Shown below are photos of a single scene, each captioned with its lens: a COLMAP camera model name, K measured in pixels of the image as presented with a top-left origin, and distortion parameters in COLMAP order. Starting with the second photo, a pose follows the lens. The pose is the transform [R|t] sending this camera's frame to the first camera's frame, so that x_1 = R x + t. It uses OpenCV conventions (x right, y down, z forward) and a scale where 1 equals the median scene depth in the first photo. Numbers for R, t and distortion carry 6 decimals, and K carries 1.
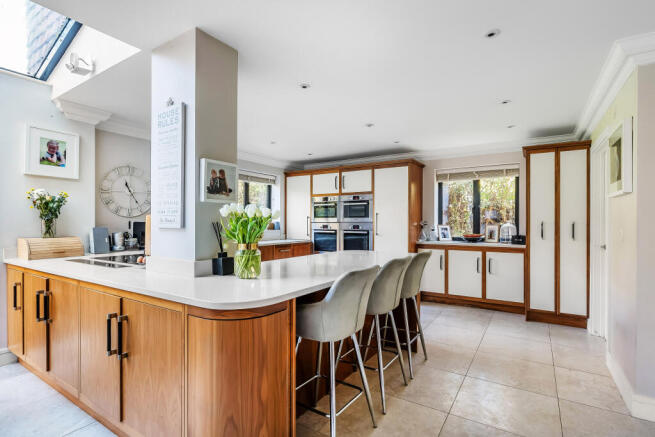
lens RADIAL K [[323.9, 0, 327.5], [0, 323.9, 218.5], [0, 0, 1]] dist [-0.001403, -0.000062]
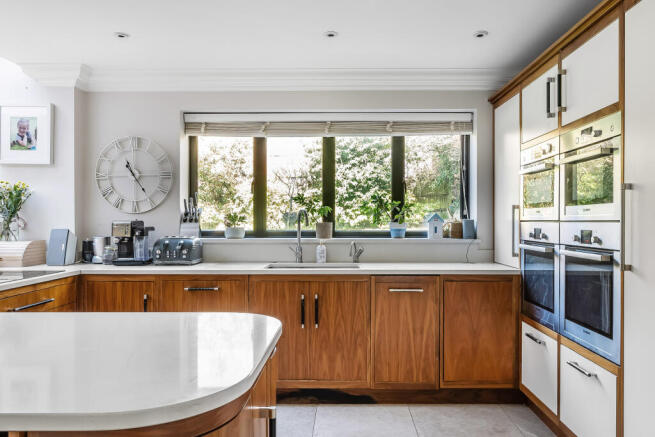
lens RADIAL K [[501.1, 0, 327.5], [0, 501.1, 218.5], [0, 0, 1]] dist [0.008738, 0.003370]
pose [[0.520801, -0.002675, -0.853674, 0.422244], [0.009538, 0.999951, 0.002686, 0.007485], [0.853625, -0.009542, 0.520801, 0.686826]]
